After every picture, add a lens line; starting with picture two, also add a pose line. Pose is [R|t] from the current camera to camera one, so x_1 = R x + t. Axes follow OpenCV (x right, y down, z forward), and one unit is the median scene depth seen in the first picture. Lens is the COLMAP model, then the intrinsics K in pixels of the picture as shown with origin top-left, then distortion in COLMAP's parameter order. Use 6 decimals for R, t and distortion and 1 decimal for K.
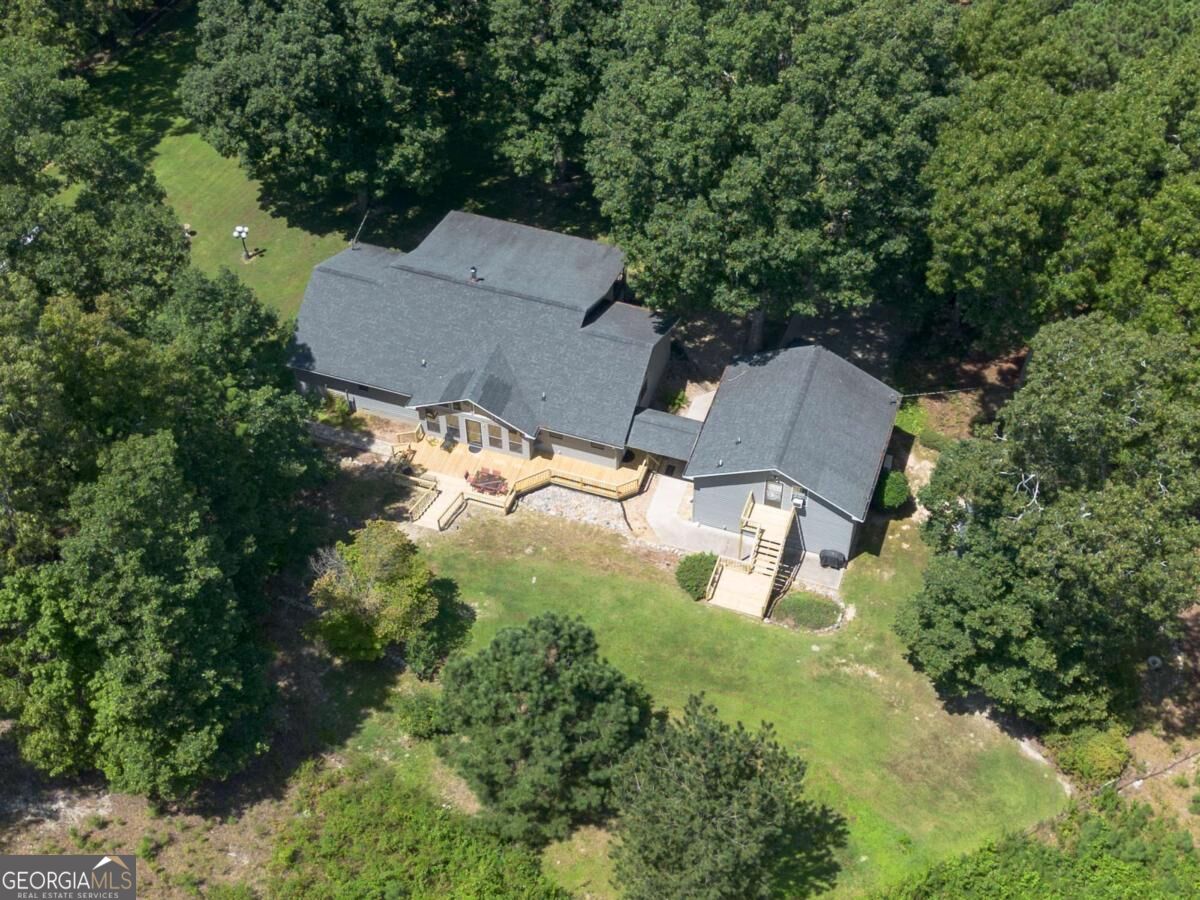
lens RADIAL K [[1701.7, 0, 597.9], [0, 1701.7, 444.6], [0, 0, 1]] dist [0.180380, -0.556558]
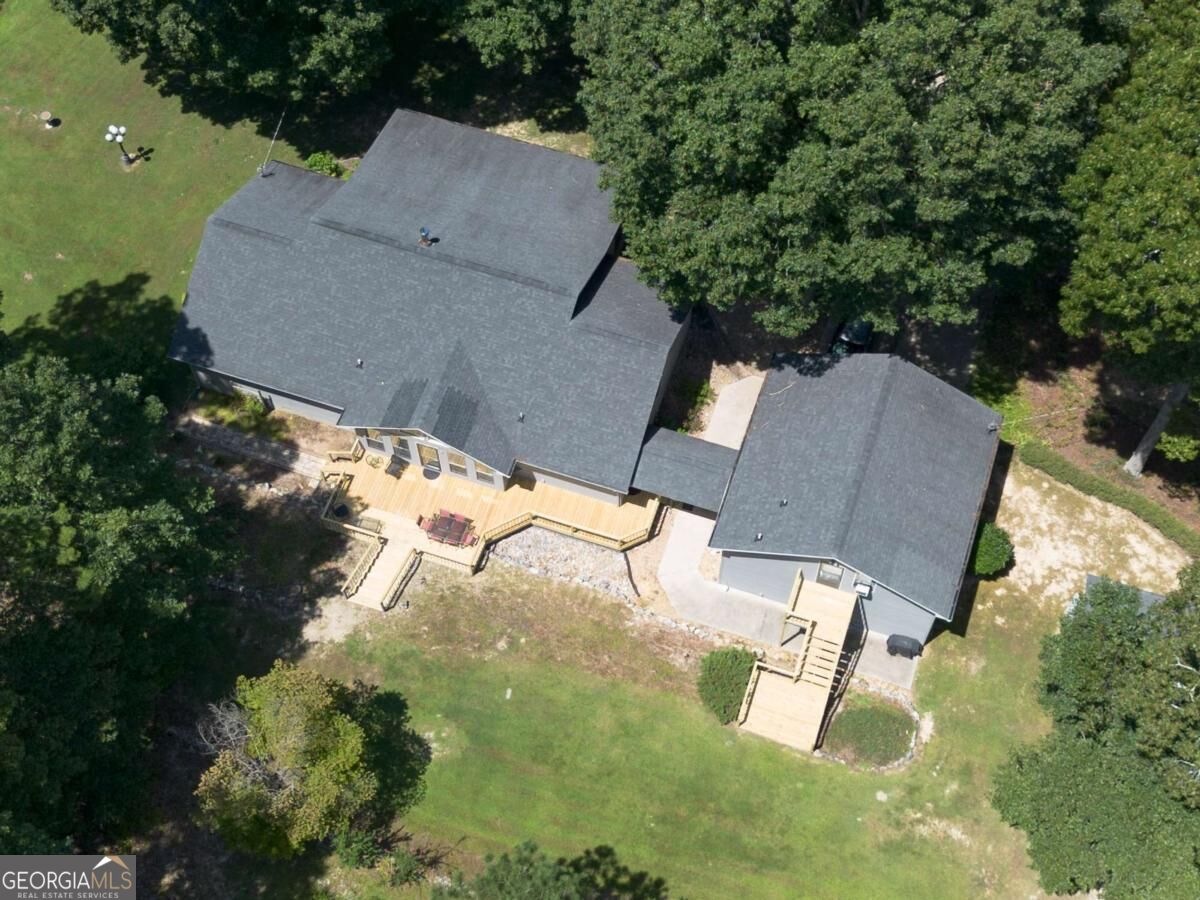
lens RADIAL K [[1701.7, 0, 597.9], [0, 1701.7, 444.6], [0, 0, 1]] dist [0.180380, -0.556558]
pose [[0.999999, 0.000070, -0.001401, 0.002768], [0.000263, 0.971715, 0.236158, -0.193076], [0.001378, -0.236158, 0.971714, 0.274701]]
